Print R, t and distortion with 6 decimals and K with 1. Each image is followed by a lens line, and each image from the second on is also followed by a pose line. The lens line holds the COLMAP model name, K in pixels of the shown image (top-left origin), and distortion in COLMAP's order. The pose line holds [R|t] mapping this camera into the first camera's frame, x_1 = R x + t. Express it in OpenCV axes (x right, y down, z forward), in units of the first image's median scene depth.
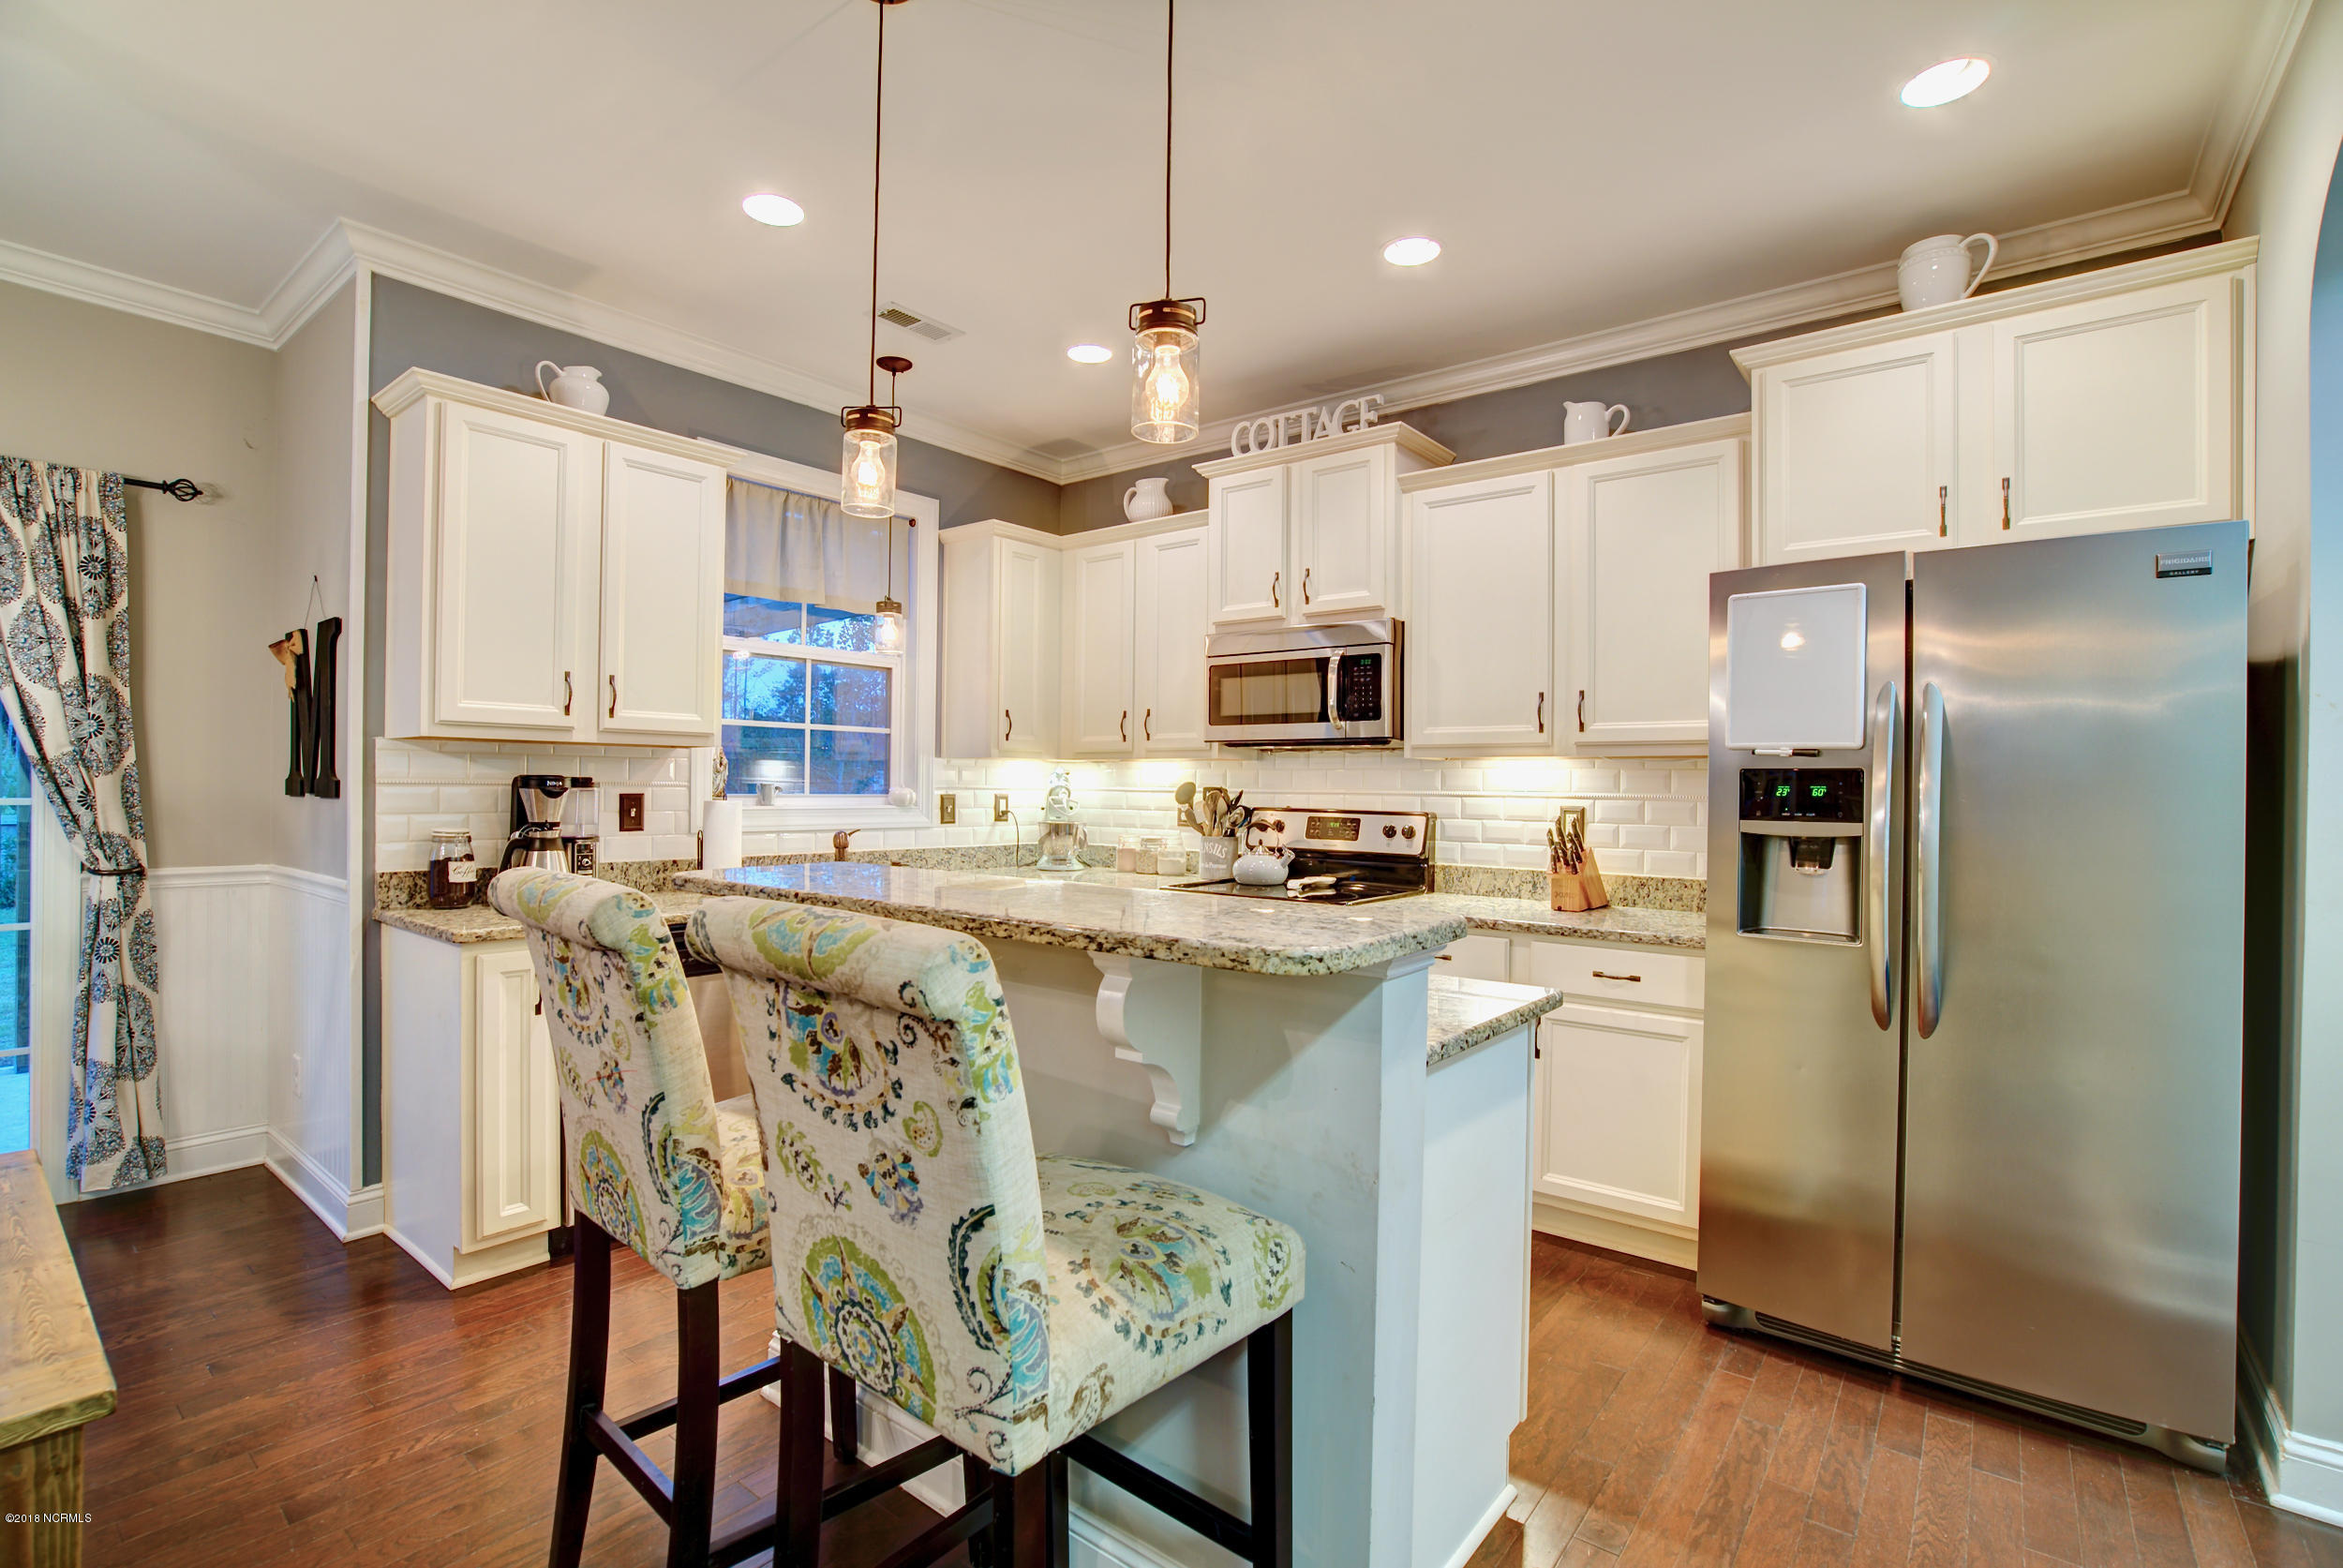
lens RADIAL K [[1078.5, 0, 1172.2], [0, 1078.5, 788.3], [0, 0, 1]] dist [-0.063752, 0.027051]
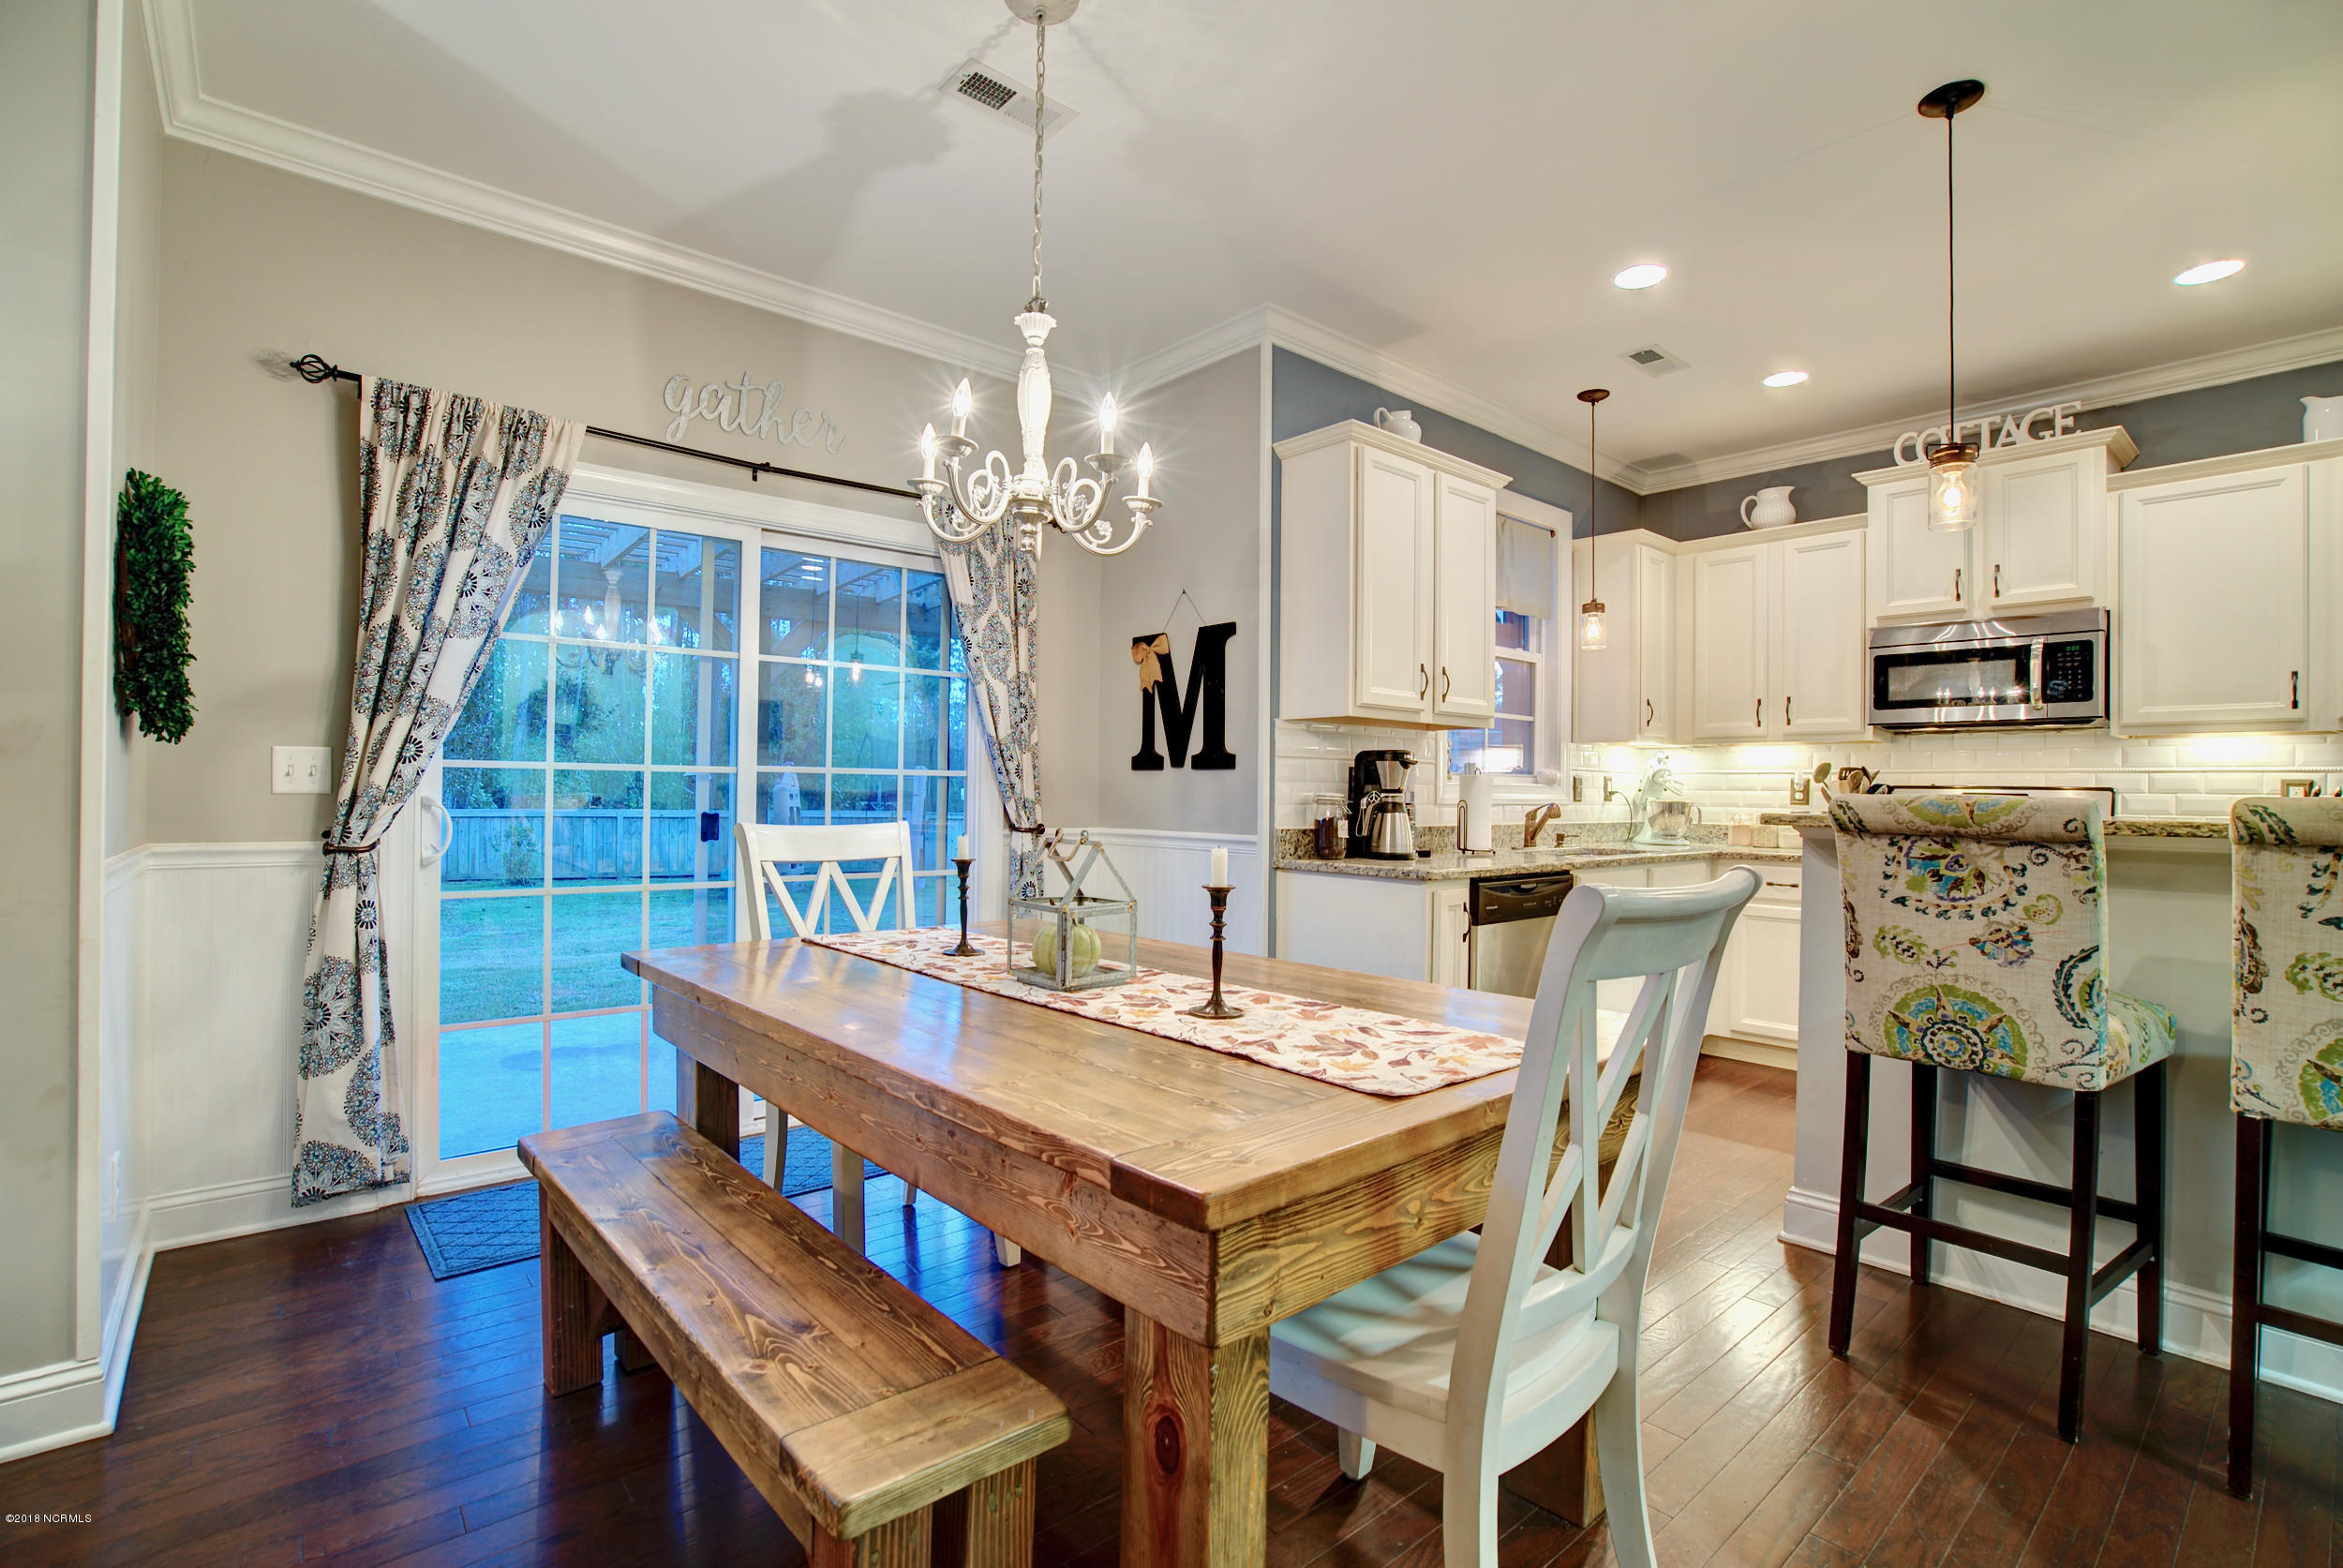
lens RADIAL K [[1078.5, 0, 1172.2], [0, 1078.5, 788.3], [0, 0, 1]] dist [-0.063752, 0.027051]
pose [[0.982391, 0.000575, -0.186836, -0.619843], [-0.001702, 0.999981, -0.005876, 0.038984], [0.186829, 0.006091, 0.982374, -0.253758]]
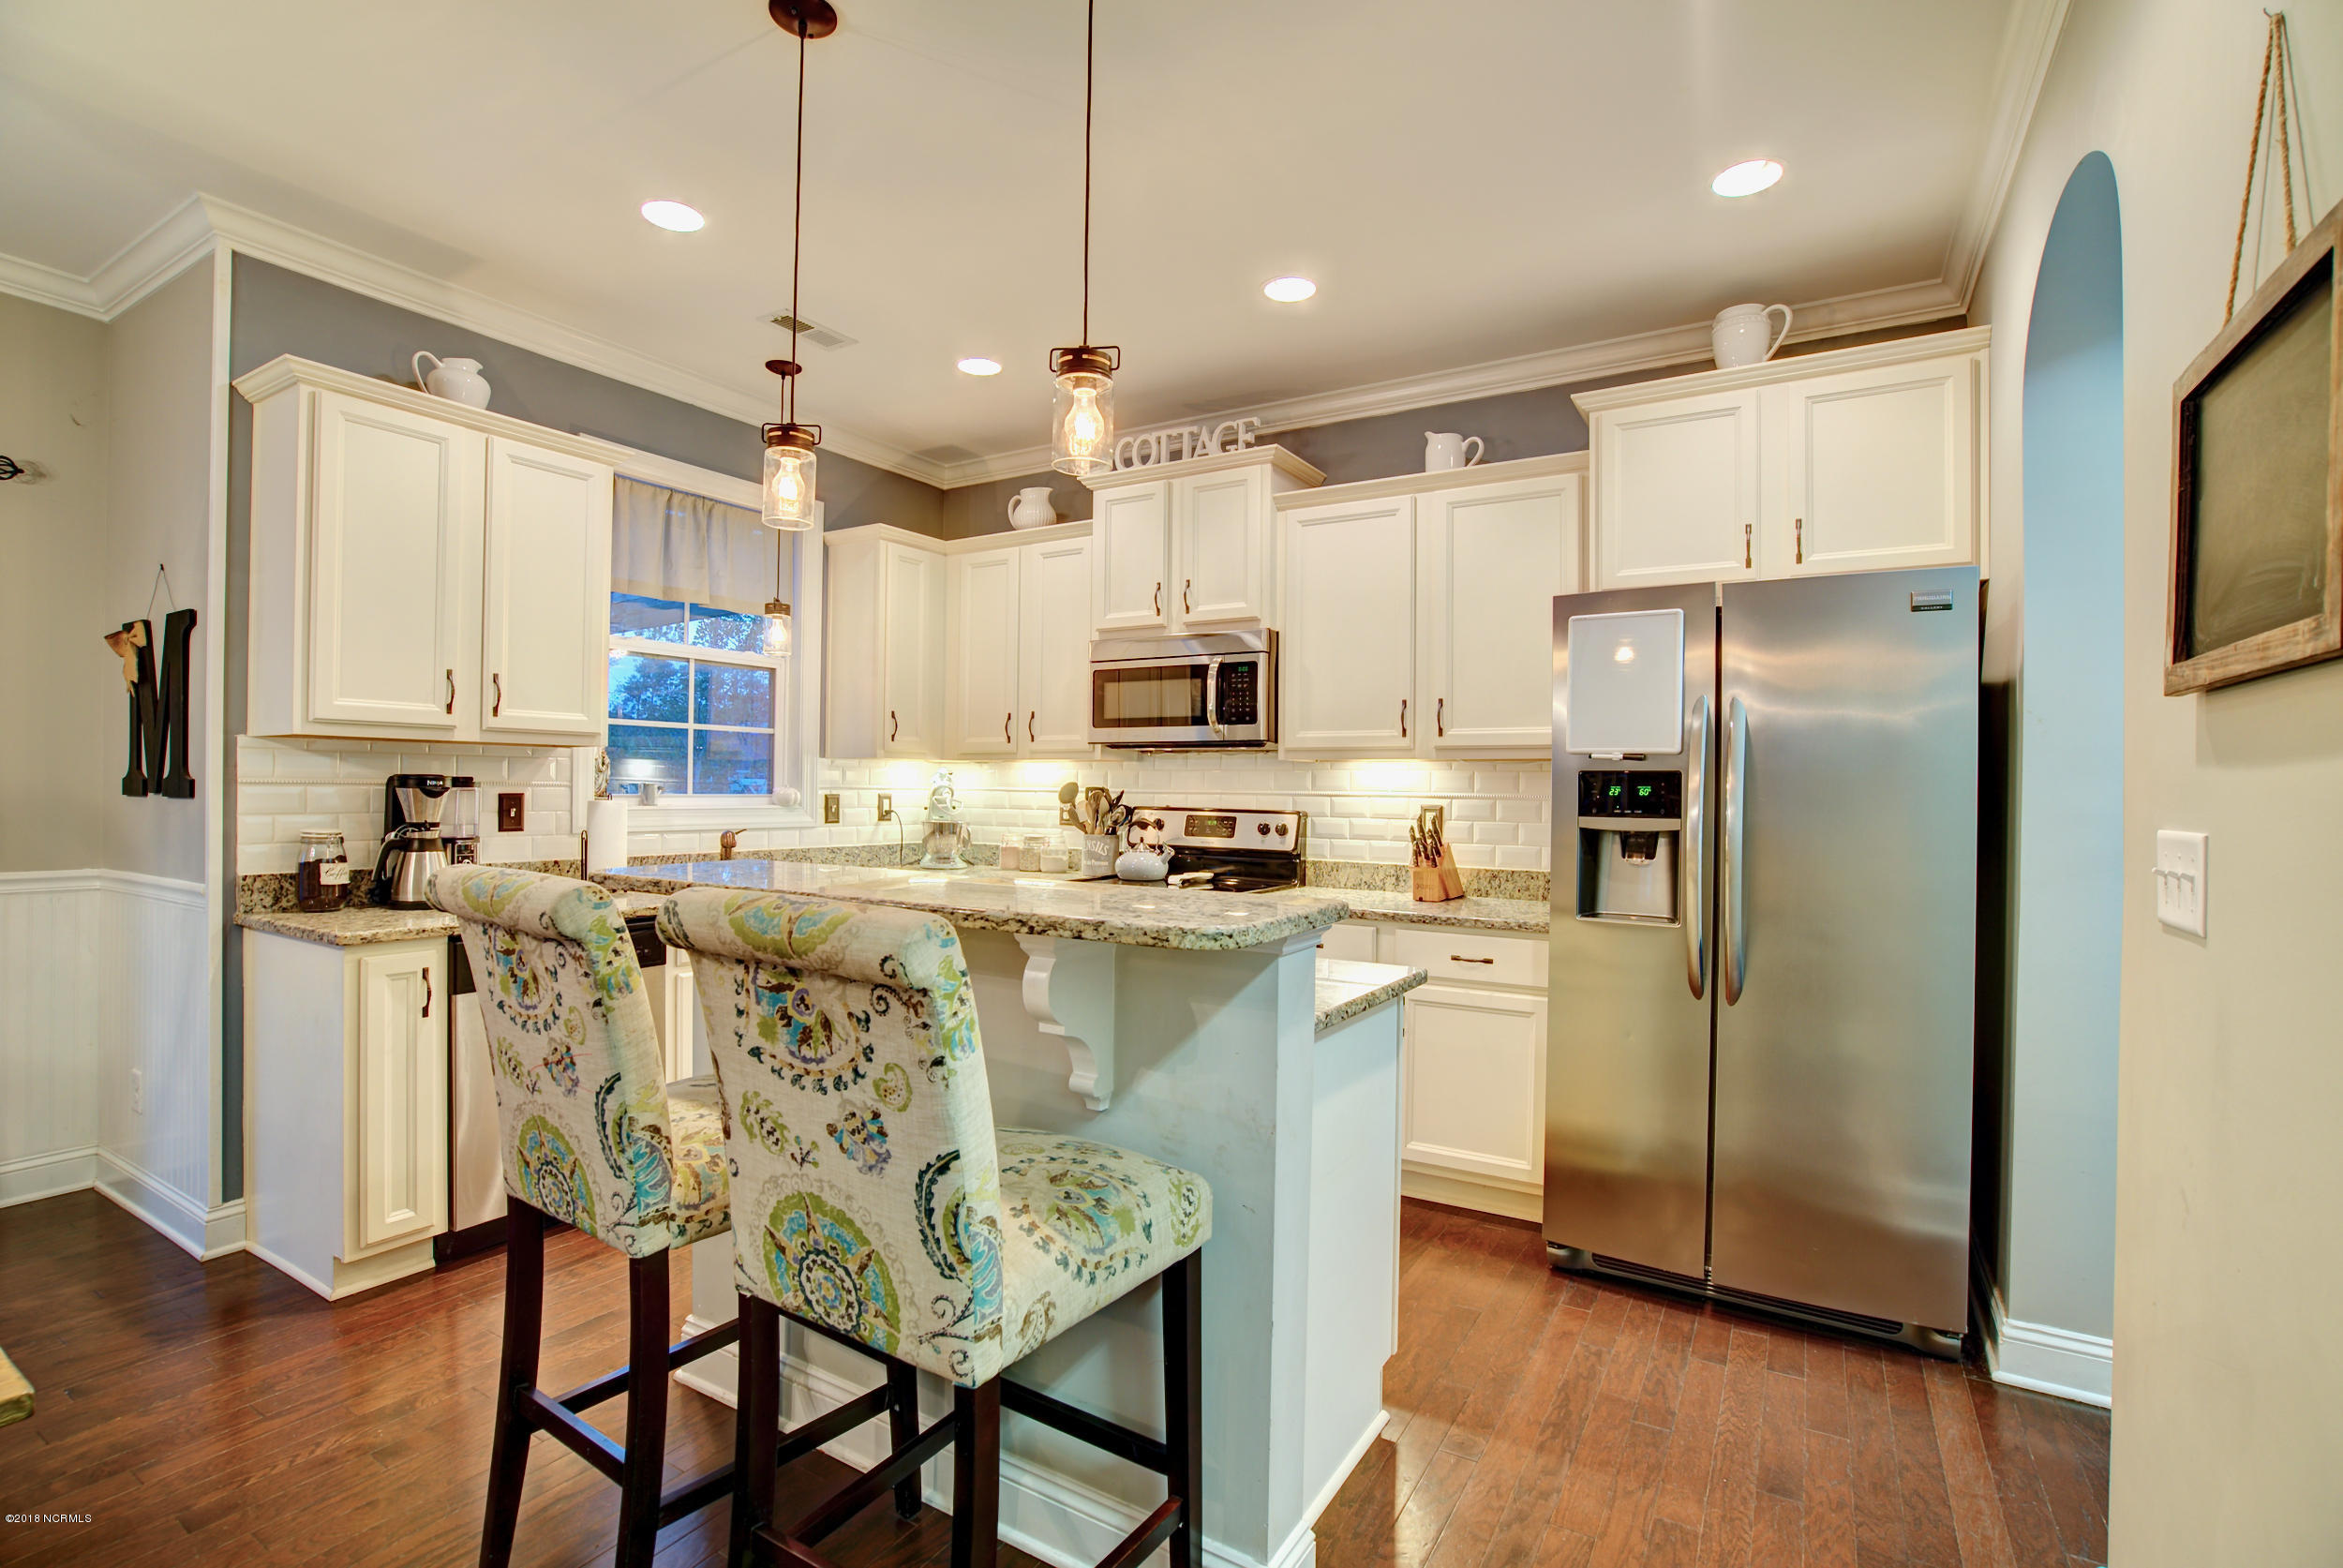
lens RADIAL K [[1078.5, 0, 1172.2], [0, 1078.5, 788.3], [0, 0, 1]] dist [-0.063752, 0.027051]
pose [[0.992115, 0.000402, 0.125334, -0.026804], [-0.000406, 1.000000, 0.000011, 0.000007], [-0.125334, -0.000062, 0.992115, -0.055181]]
